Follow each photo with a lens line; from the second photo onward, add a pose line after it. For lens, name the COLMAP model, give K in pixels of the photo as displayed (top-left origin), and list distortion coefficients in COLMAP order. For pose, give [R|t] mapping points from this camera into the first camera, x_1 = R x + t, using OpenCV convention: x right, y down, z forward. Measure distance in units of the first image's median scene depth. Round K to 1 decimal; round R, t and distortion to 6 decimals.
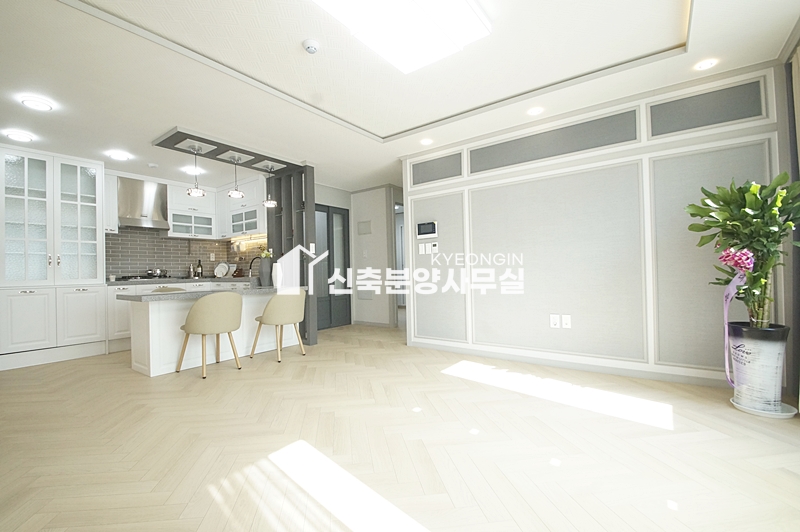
lens RADIAL K [[354.4, 0, 383.9], [0, 354.4, 268.5], [0, 0, 1]] dist [0.016576, -0.019191]
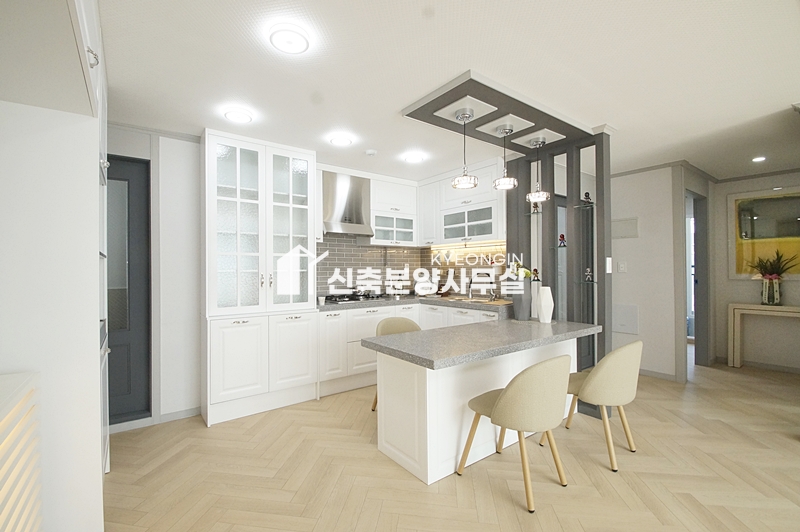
lens RADIAL K [[354.4, 0, 383.9], [0, 354.4, 268.5], [0, 0, 1]] dist [0.016576, -0.019191]
pose [[0.959592, 0.014838, -0.281003, -0.385722], [-0.012002, 0.999858, 0.011810, -0.050412], [0.281138, -0.007960, 0.959634, 0.269839]]
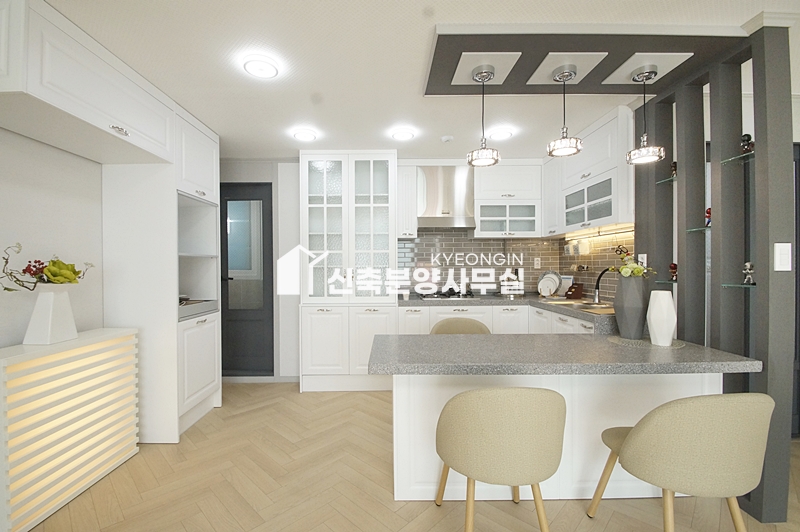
lens RADIAL K [[354.4, 0, 383.9], [0, 354.4, 268.5], [0, 0, 1]] dist [0.016576, -0.019191]
pose [[0.611739, 0.021341, -0.790772, -0.157908], [0.000016, 0.999636, 0.026990, -0.050749], [0.791060, -0.016524, 0.611515, 0.445030]]
